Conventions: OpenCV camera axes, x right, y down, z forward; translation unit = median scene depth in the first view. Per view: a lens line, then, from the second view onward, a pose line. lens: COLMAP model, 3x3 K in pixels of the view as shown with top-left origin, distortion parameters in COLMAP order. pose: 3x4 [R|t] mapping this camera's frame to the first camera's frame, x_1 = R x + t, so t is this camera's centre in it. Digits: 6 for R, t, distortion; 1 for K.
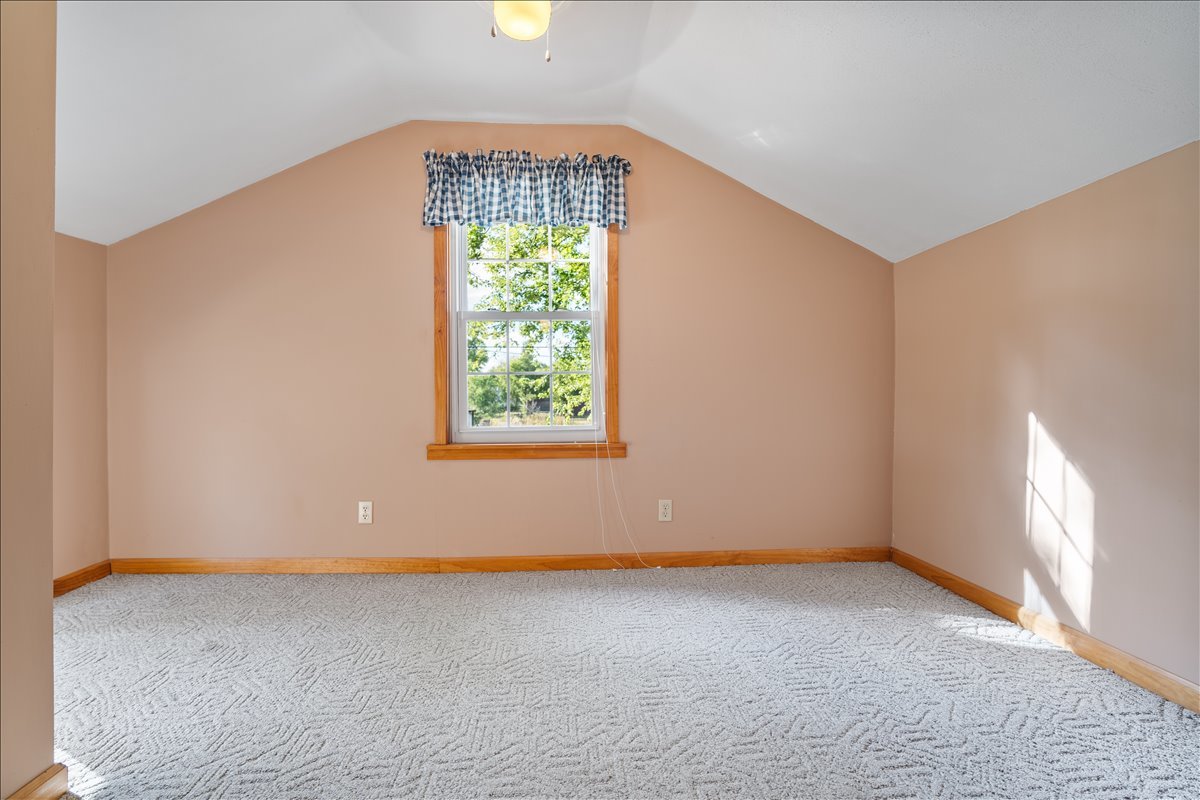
lens RADIAL K [[522.4, 0, 600.0], [0, 522.4, 400.0], [0, 0, 1]] dist [-0.017119, 0.005315]
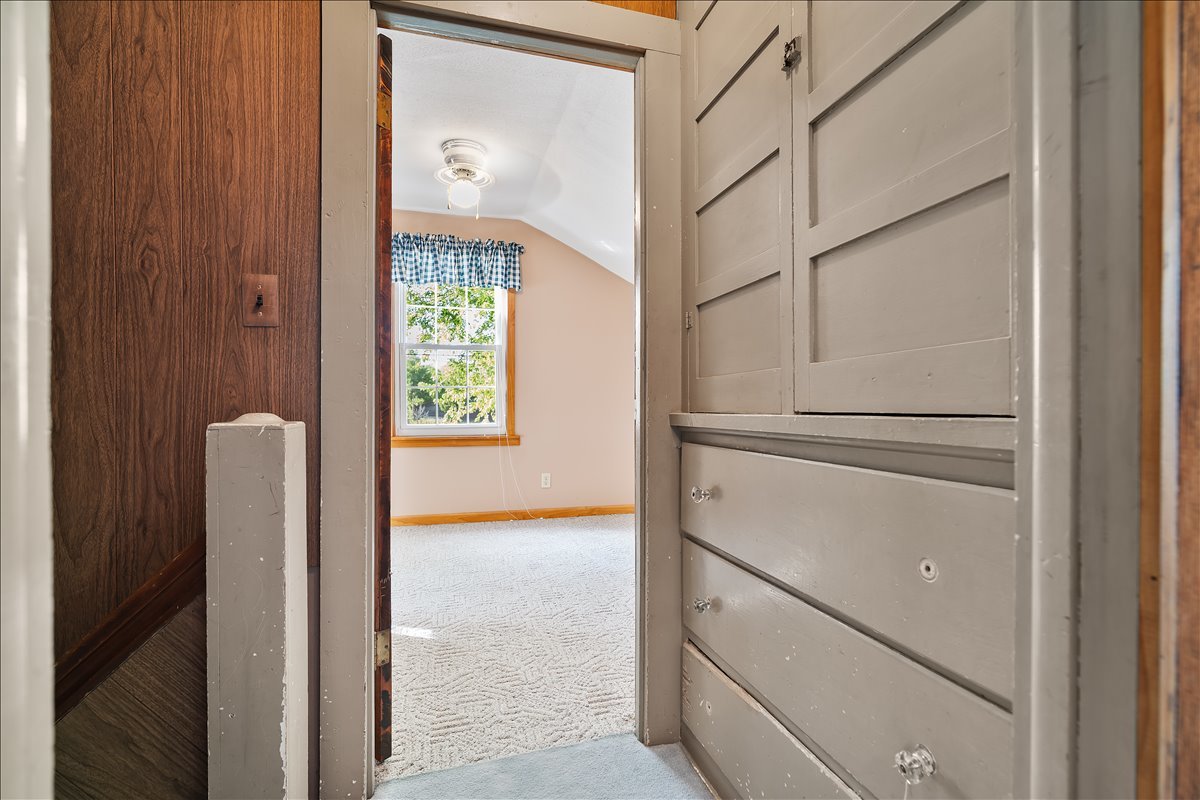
lens RADIAL K [[522.4, 0, 600.0], [0, 522.4, 400.0], [0, 0, 1]] dist [-0.017119, 0.005315]
pose [[0.979433, 0.005266, 0.201703, -0.026795], [-0.002806, 0.999918, -0.012477, 0.000606], [-0.201752, 0.011654, 0.979367, -0.510412]]
